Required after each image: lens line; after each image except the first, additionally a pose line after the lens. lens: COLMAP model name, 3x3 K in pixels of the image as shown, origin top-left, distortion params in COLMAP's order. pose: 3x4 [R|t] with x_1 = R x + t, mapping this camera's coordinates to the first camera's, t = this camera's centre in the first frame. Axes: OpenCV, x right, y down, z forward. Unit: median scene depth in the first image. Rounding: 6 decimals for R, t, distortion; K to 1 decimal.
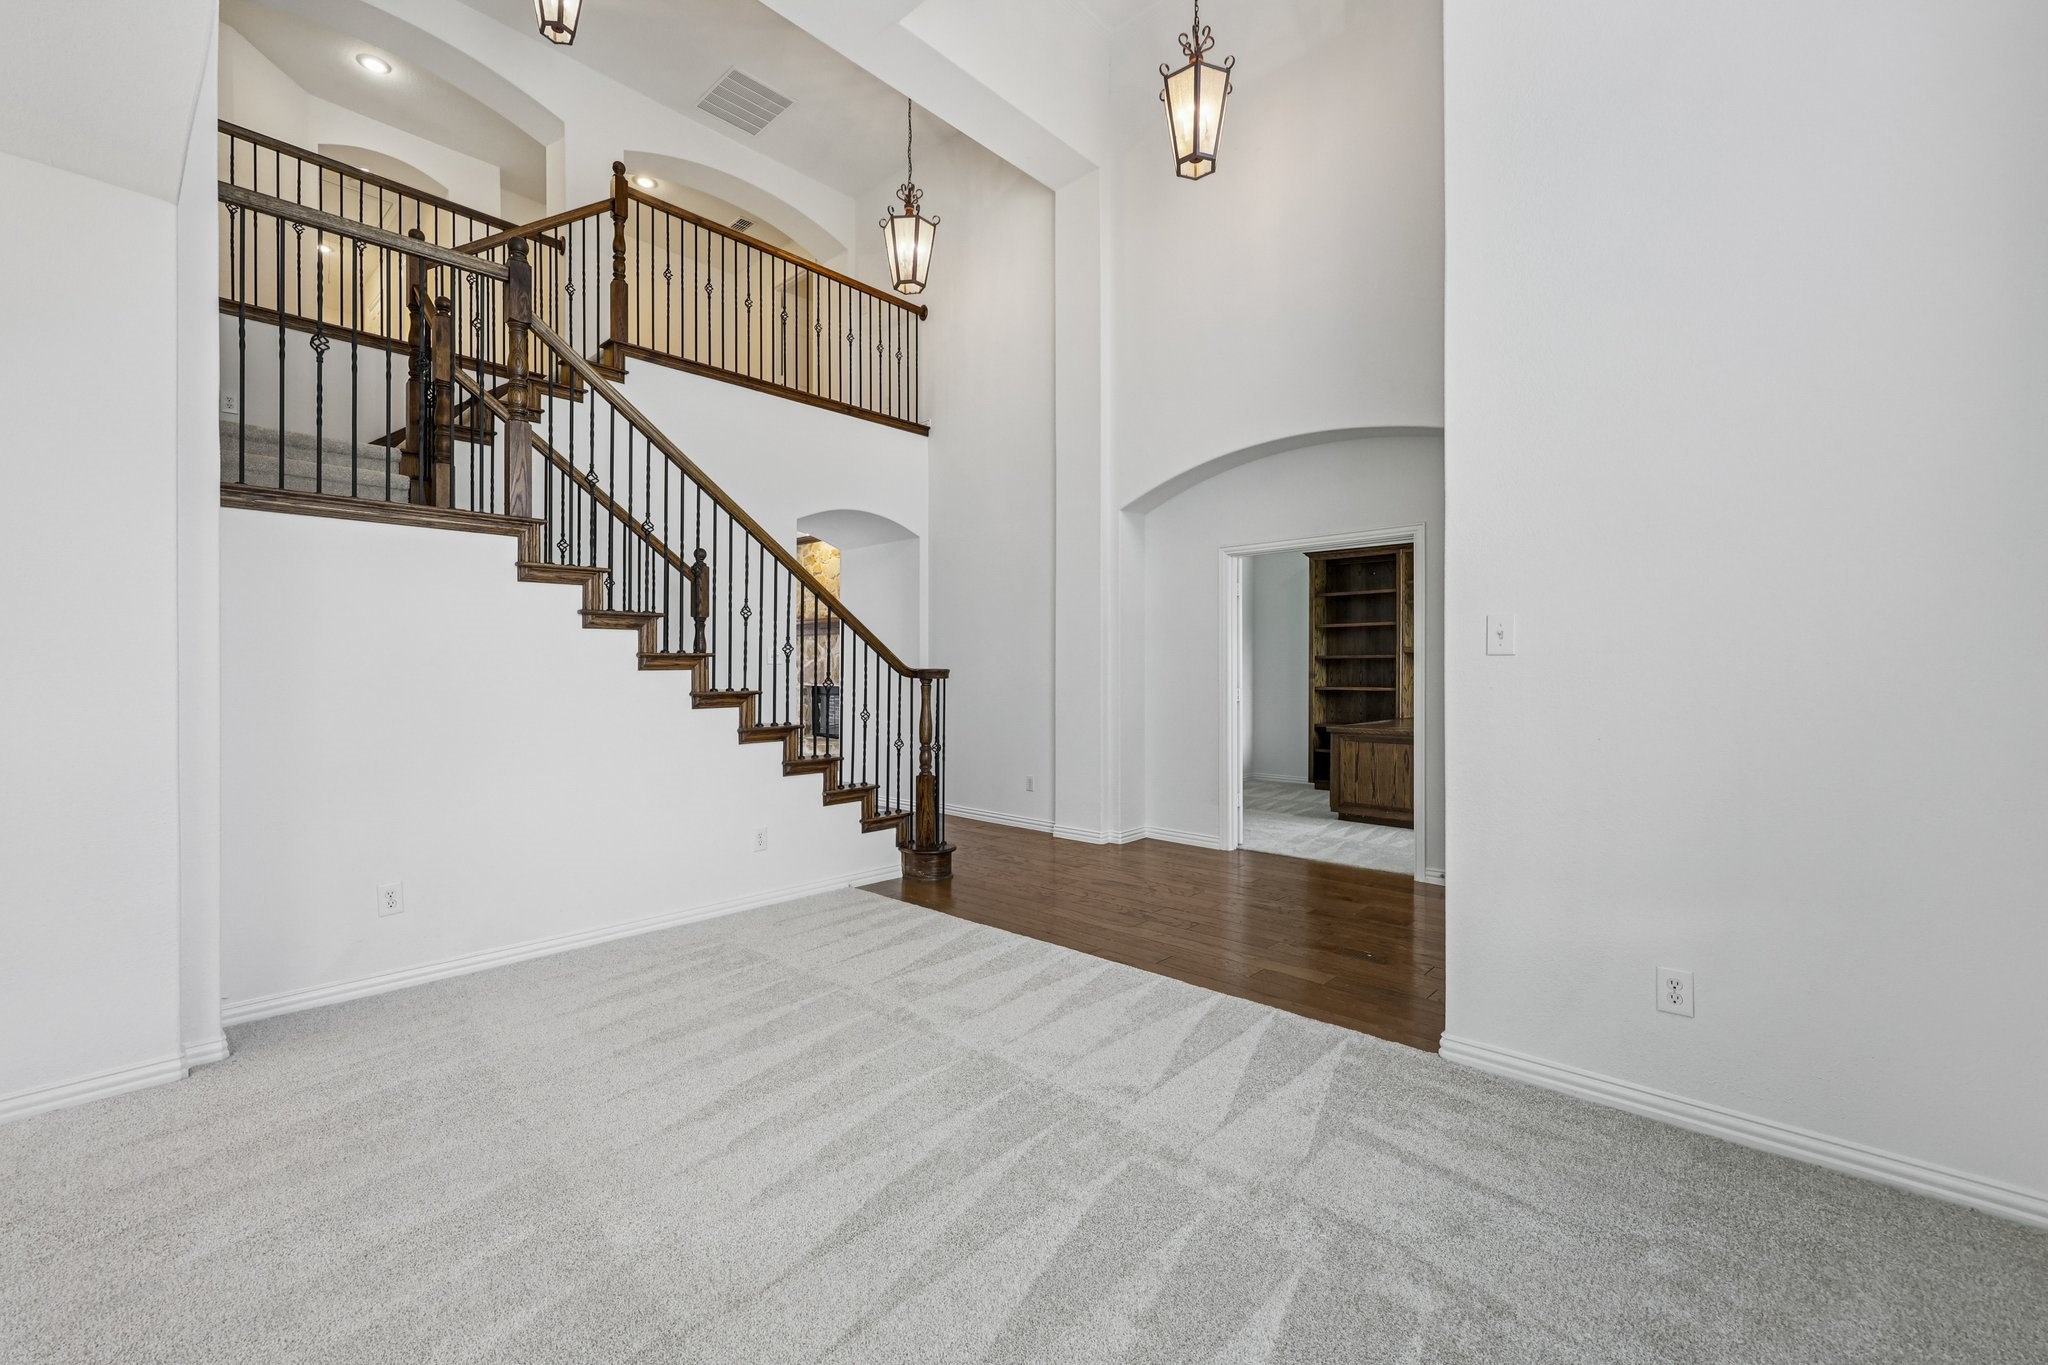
lens RADIAL K [[849.3, 0, 1022.3], [0, 849.3, 676.6], [0, 0, 1]] dist [-0.001653, -0.000377]
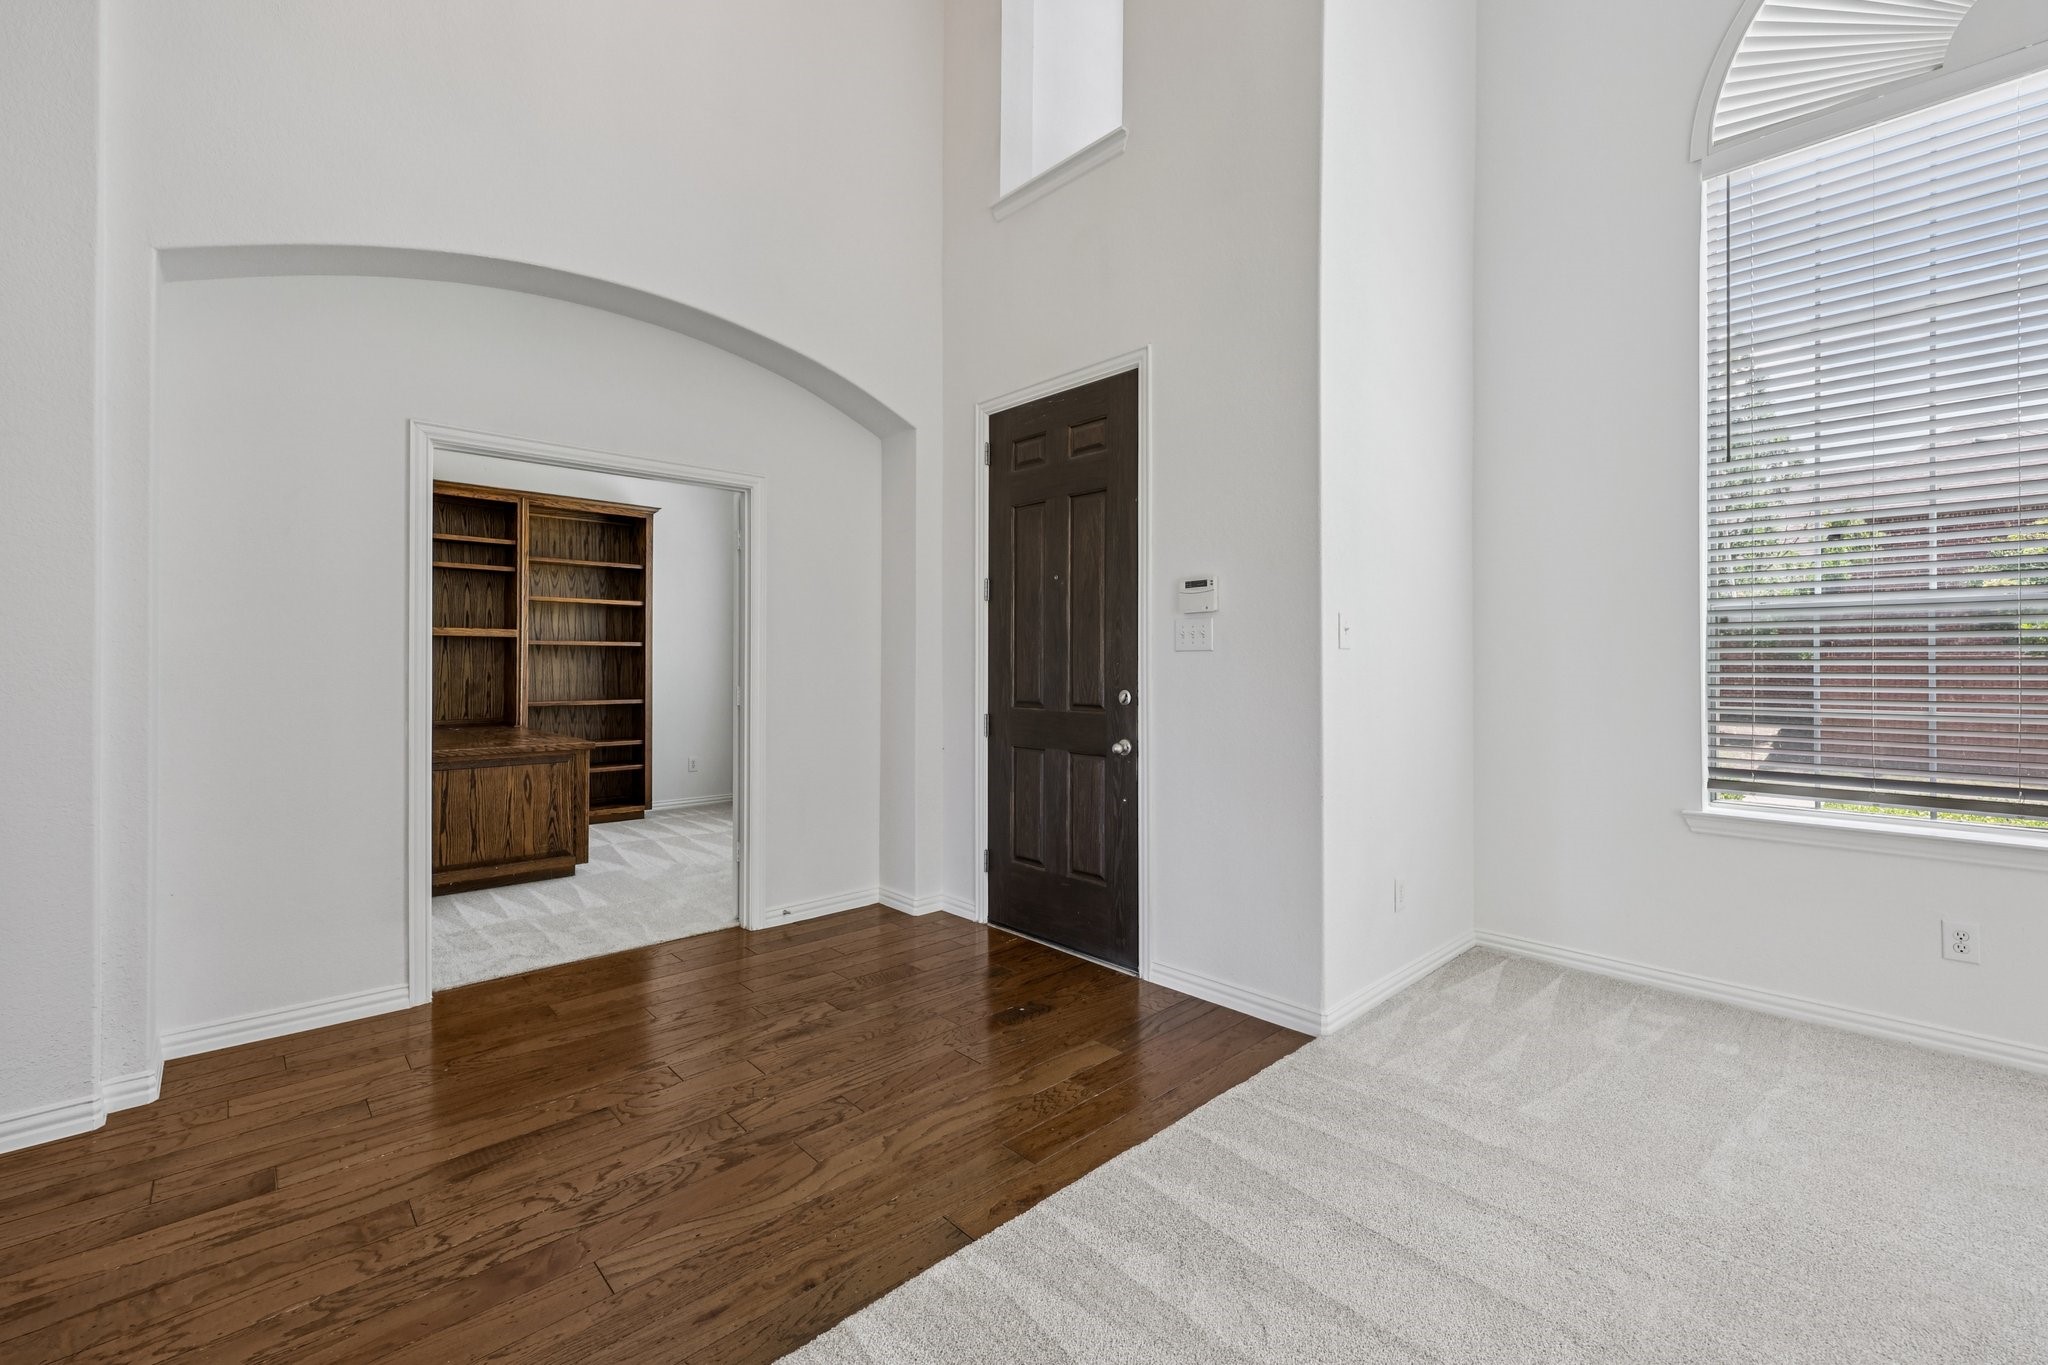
lens RADIAL K [[849.3, 0, 1035.7], [0, 849.3, 659.8], [0, 0, 1]] dist [-0.001653, -0.000377]
pose [[0.050620, 0.009095, 0.998677, -0.249376], [-0.000346, 0.999959, -0.009089, -0.002418], [-0.998718, 0.000115, 0.050621, 0.561528]]
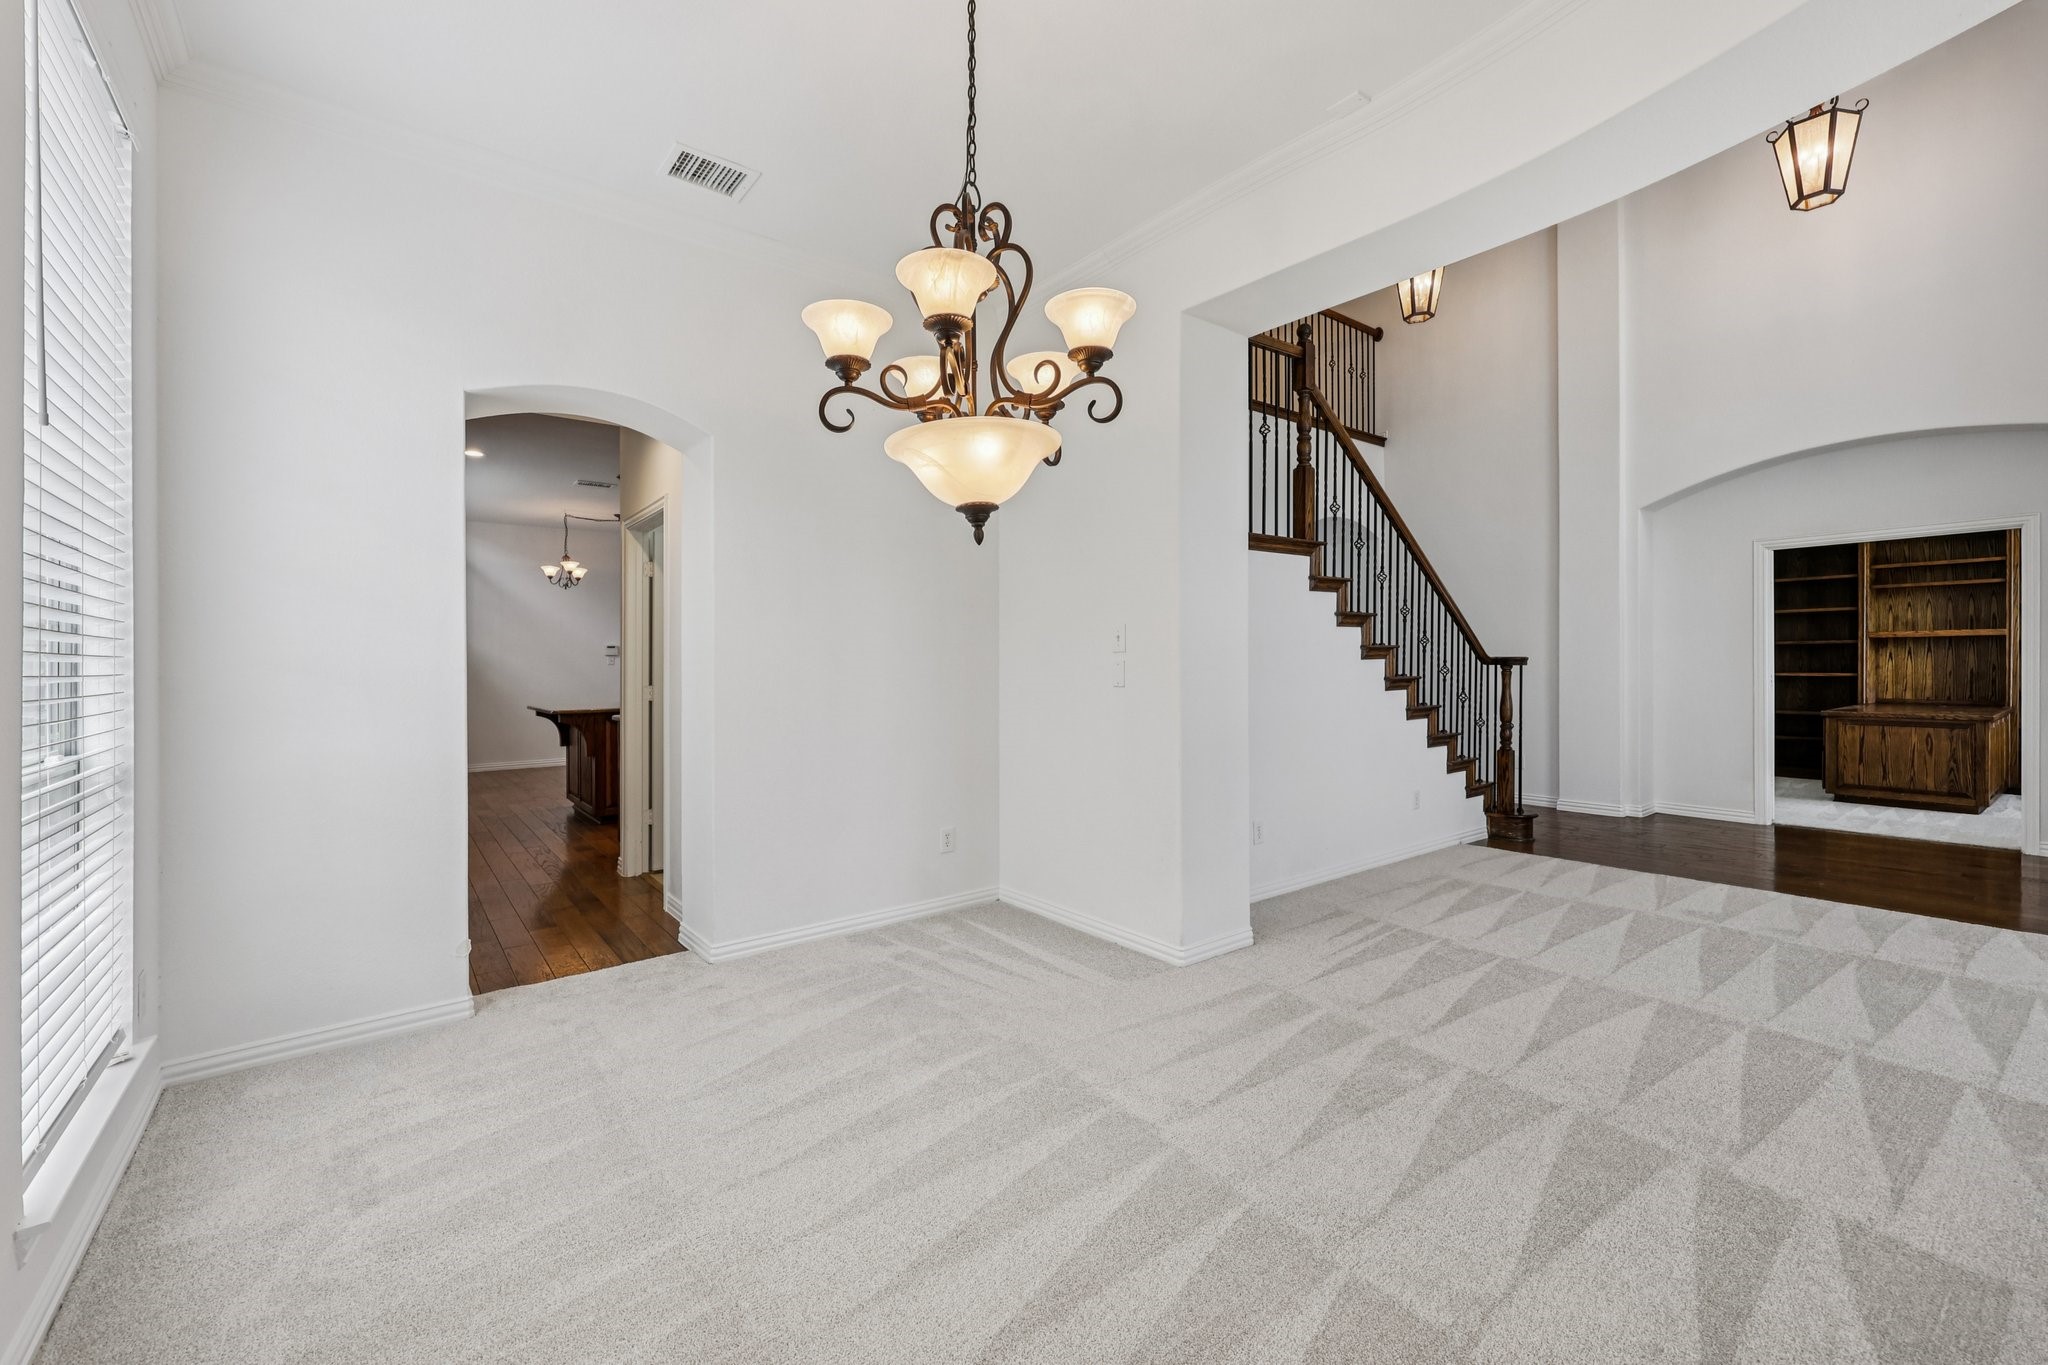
lens RADIAL K [[849.3, 0, 1012.6], [0, 849.3, 672.7], [0, 0, 1]] dist [-0.001653, -0.000377]
pose [[0.985072, -0.004560, -0.172084, -0.479147], [0.005523, 0.999972, 0.005121, 0.002224], [0.172056, -0.005995, 0.985069, -0.203146]]
